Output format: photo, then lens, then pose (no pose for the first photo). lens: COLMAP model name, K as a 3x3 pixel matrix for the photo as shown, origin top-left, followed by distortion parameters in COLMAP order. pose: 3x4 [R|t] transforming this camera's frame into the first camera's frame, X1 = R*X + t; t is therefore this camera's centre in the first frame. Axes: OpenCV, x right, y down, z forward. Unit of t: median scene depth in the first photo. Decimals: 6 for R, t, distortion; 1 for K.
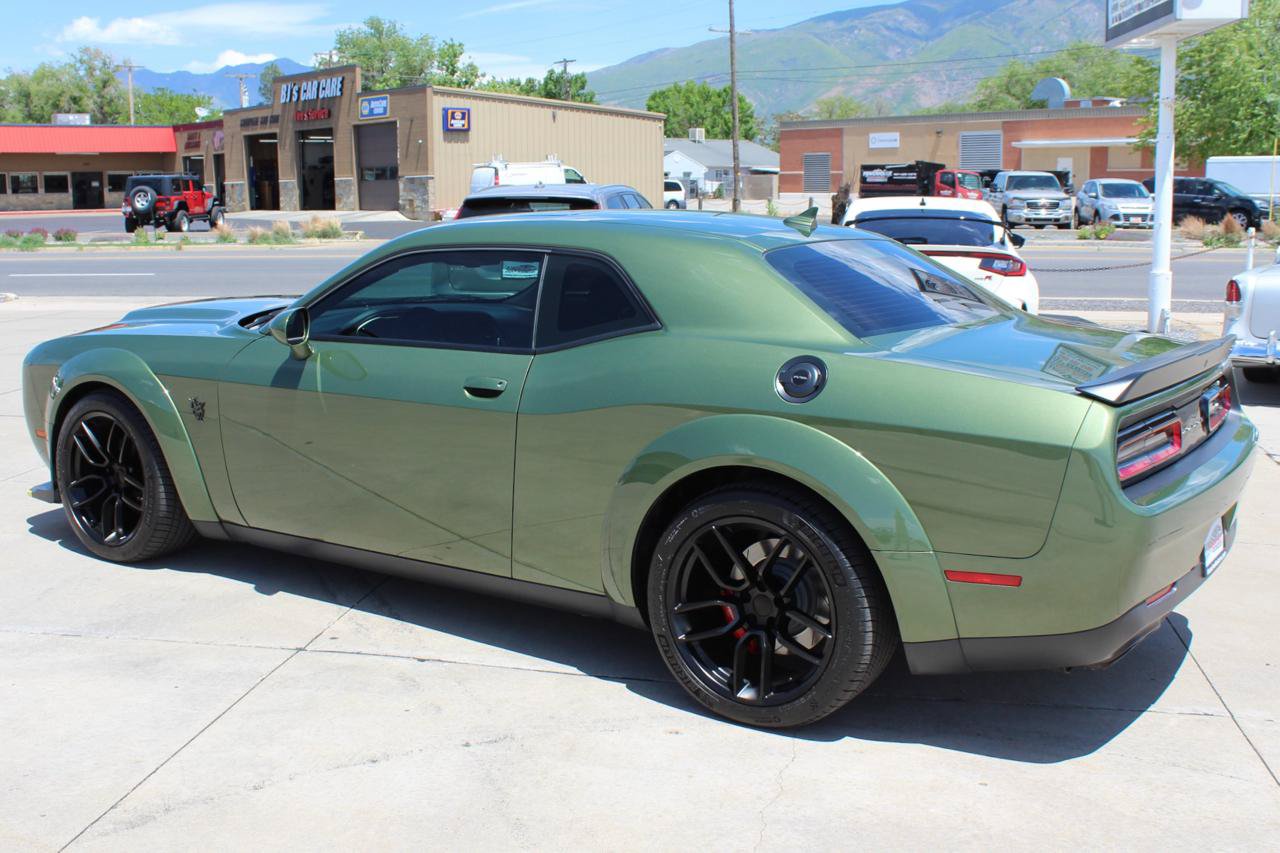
lens RADIAL K [[1443.2, 0, 658.7], [0, 1443.2, 429.6], [0, 0, 1]] dist [-0.160130, 0.143767]
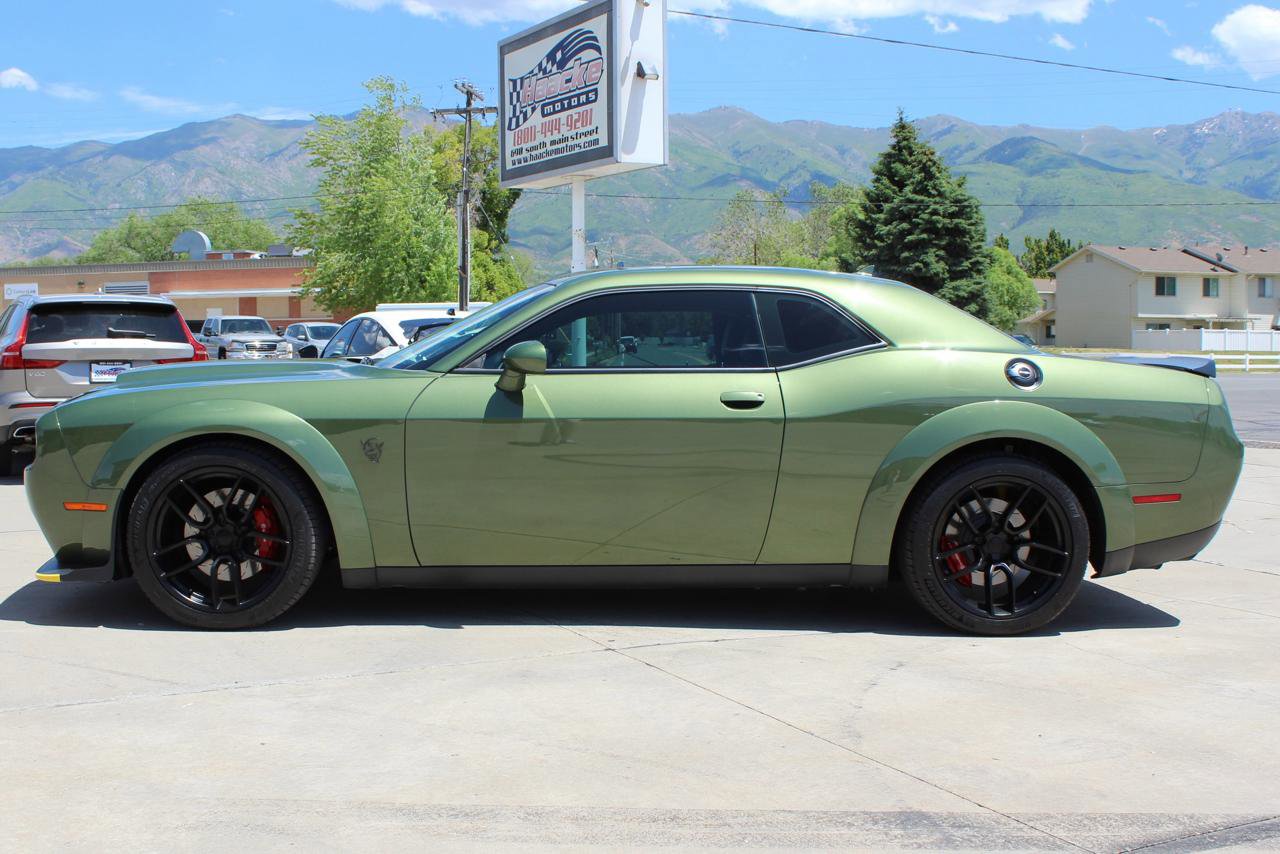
lens RADIAL K [[1443.2, 0, 658.7], [0, 1443.2, 430.1], [0, 0, 1]] dist [-0.160130, 0.143767]
pose [[0.801483, -0.033107, 0.597100, -0.079622], [0.099012, 0.992032, -0.077899, 0.007243], [-0.589764, 0.121555, 0.798375, 0.008746]]
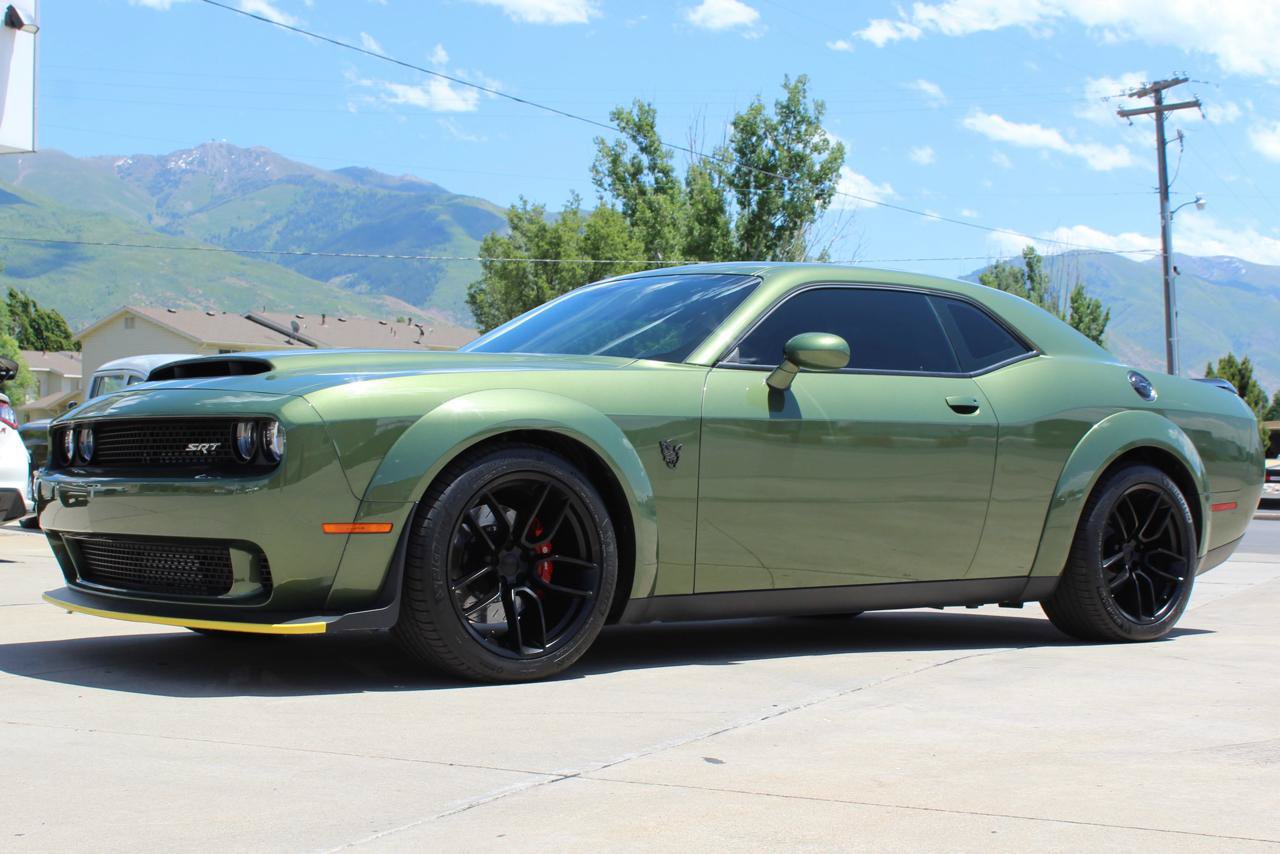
lens RADIAL K [[1956.7, 0, 660.0], [0, 1956.7, 428.7], [0, 0, 1]] dist [-0.085011, 0.118173]
pose [[0.306525, 0.014922, 0.951746, -0.148575], [0.155243, 0.985706, -0.065453, 0.004723], [-0.939118, 0.167815, 0.299827, 0.069056]]
